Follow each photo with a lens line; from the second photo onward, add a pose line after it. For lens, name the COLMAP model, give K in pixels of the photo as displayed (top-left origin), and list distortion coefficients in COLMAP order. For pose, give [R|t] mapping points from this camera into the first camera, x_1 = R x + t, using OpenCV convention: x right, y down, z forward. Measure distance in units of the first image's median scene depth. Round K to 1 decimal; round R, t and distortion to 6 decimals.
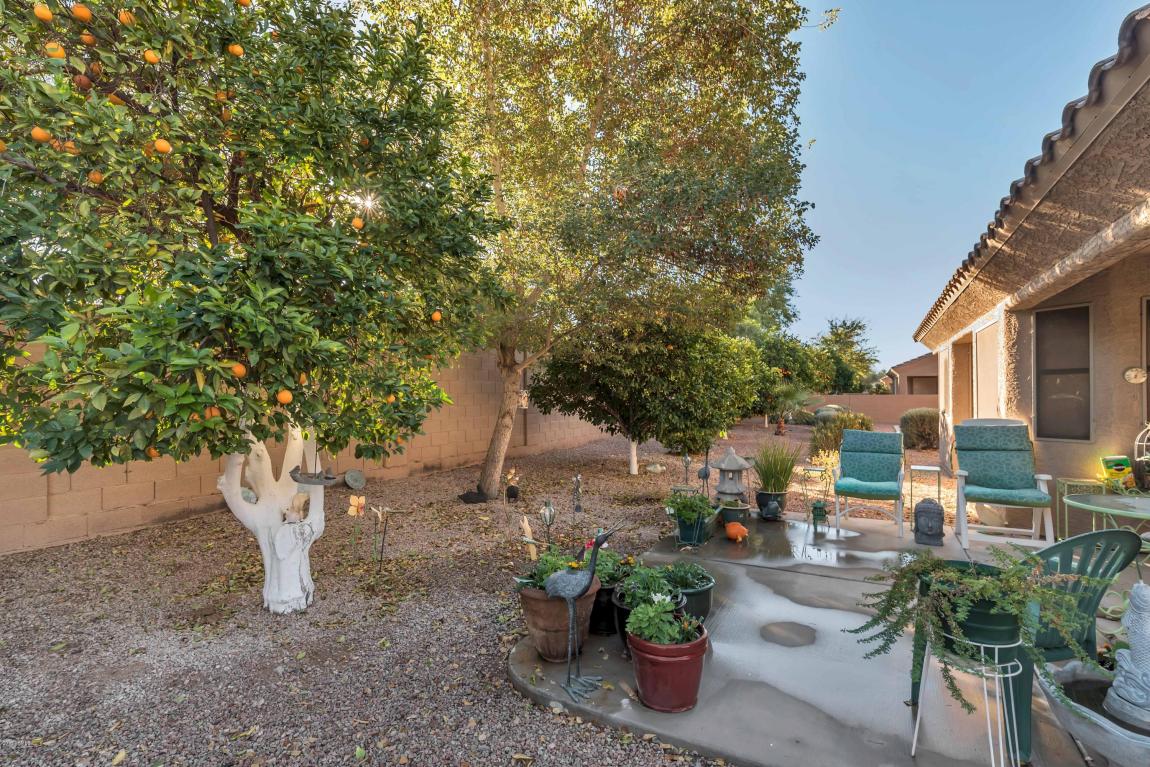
lens RADIAL K [[527.0, 0, 574.9], [0, 527.0, 389.7], [0, 0, 1]] dist [0.004186, 0.000333]
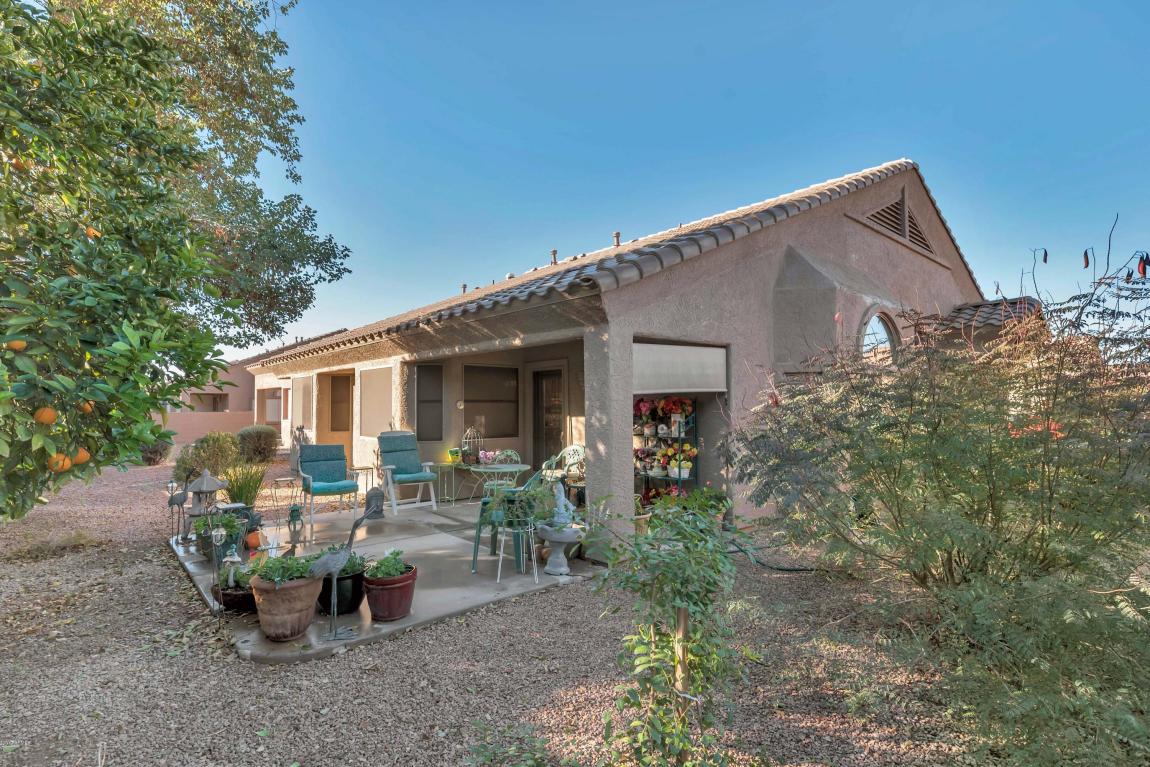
lens RADIAL K [[527.0, 0, 577.3], [0, 527.0, 385.2], [0, 0, 1]] dist [0.004186, 0.000333]
pose [[0.333097, 0.045902, 0.941775, -0.507213], [-0.007302, 0.998910, -0.046104, -0.011711], [-0.942864, 0.008480, 0.333069, -0.018621]]
